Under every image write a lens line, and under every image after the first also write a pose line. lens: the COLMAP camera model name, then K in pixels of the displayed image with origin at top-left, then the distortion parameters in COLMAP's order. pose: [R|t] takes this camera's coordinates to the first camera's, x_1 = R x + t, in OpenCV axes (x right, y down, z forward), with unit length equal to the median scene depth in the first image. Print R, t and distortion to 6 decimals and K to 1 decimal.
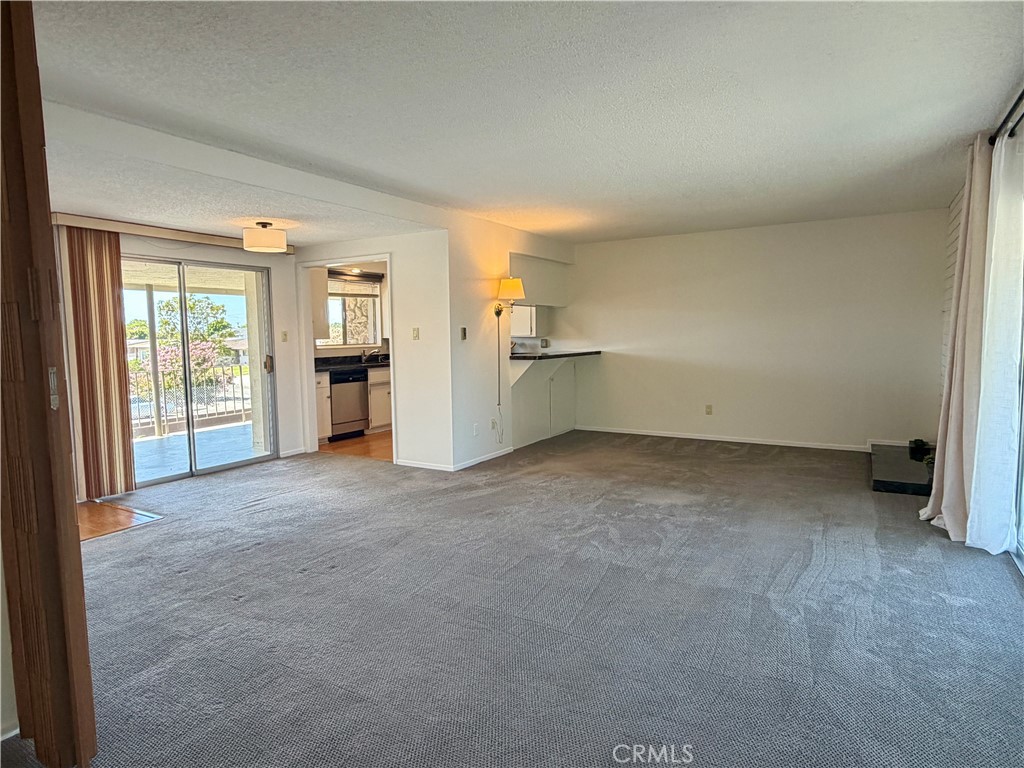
lens RADIAL K [[598.7, 0, 509.0], [0, 598.7, 387.5], [0, 0, 1]] dist [0.030093, -0.000633]
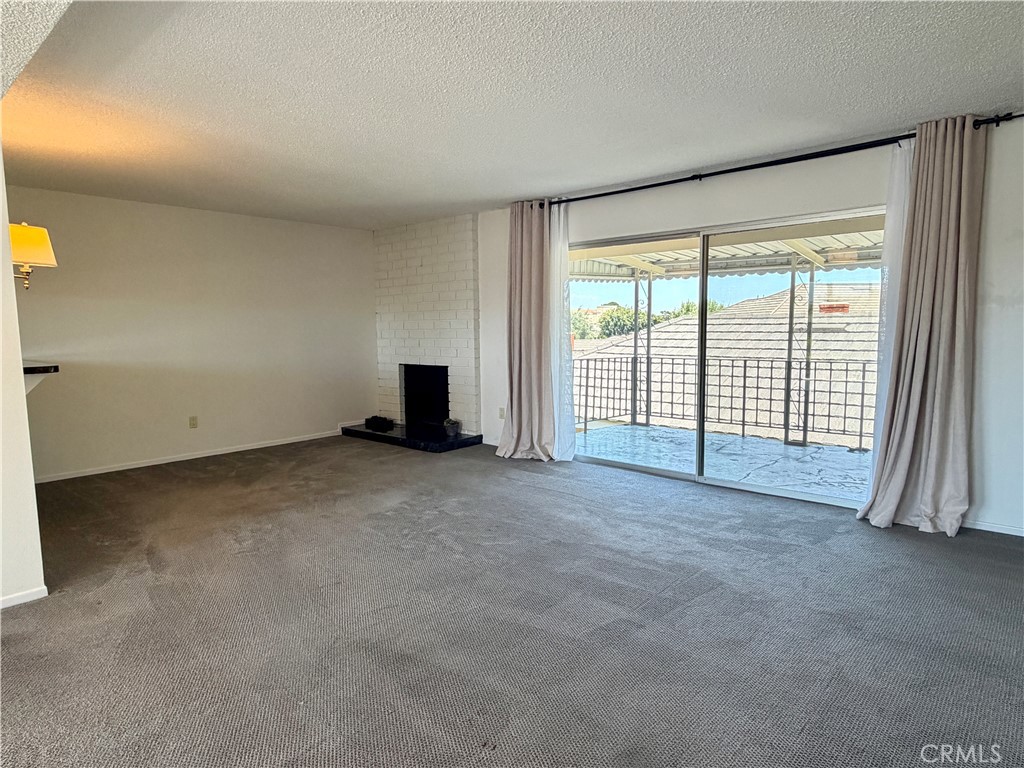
lens RADIAL K [[598.7, 0, 507.5], [0, 598.7, 390.4], [0, 0, 1]] dist [0.030093, -0.000633]
pose [[0.201060, -0.091828, 0.975265, -0.637761], [0.097140, 0.992558, 0.073430, -0.042807], [-0.974751, 0.079973, 0.208484, 0.627150]]
